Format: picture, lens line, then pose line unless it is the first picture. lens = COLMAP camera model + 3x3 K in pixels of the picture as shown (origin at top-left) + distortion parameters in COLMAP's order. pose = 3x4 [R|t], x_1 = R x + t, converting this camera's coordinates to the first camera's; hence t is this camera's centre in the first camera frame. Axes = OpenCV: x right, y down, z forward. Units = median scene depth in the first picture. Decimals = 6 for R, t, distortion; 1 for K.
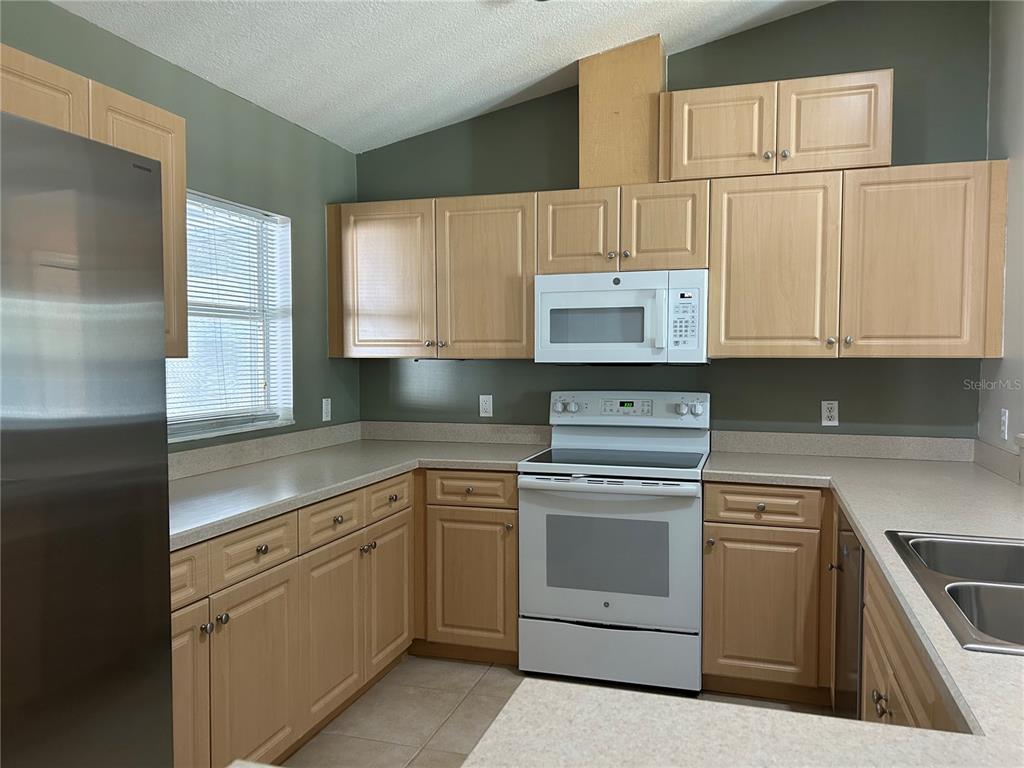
lens RADIAL K [[773.6, 0, 517.6], [0, 773.6, 392.5], [0, 0, 1]] dist [0.033709, -0.021354]
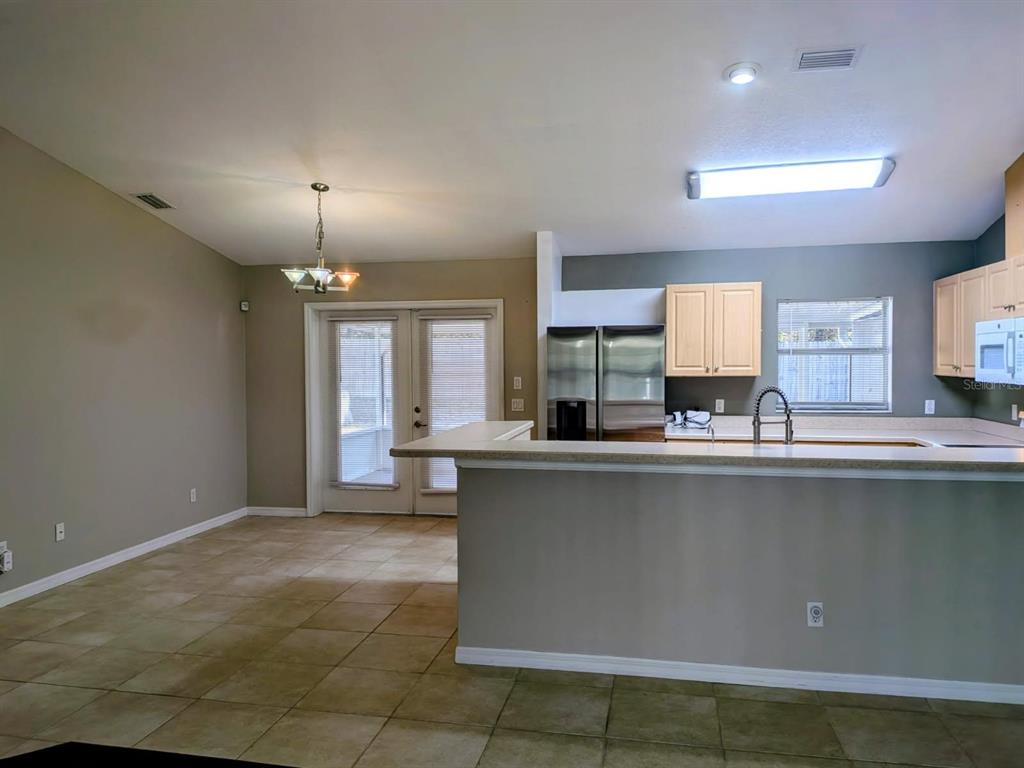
lens RADIAL K [[743.0, 0, 509.2], [0, 743.0, 382.6], [0, 0, 1]] dist [0.056672, -0.074857]
pose [[0.087157, 0.029271, -0.995764, 1.407636], [-0.040912, 0.998830, 0.025780, -0.037877], [0.995354, 0.038492, 0.088253, -0.014583]]
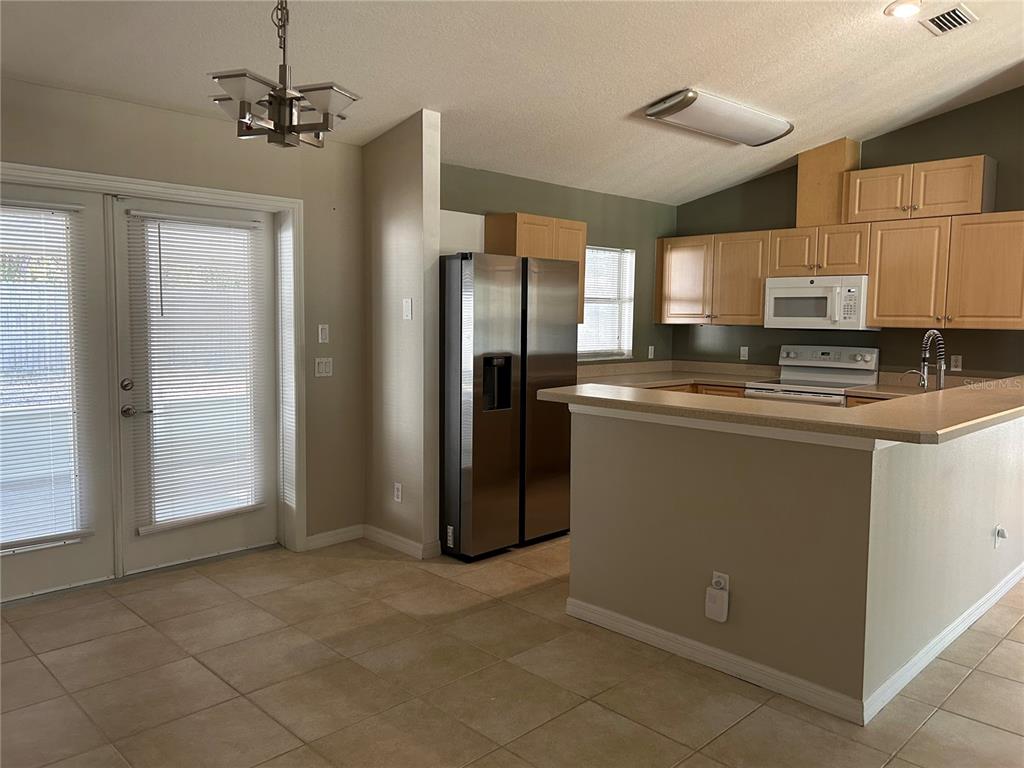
lens RADIAL K [[773.6, 0, 501.1], [0, 773.6, 379.2], [0, 0, 1]] dist [0.033709, -0.021354]
pose [[0.878620, 0.049437, -0.474956, 0.350986], [-0.034592, 0.998603, 0.039950, 0.028496], [0.476268, -0.018671, 0.879102, -0.866374]]
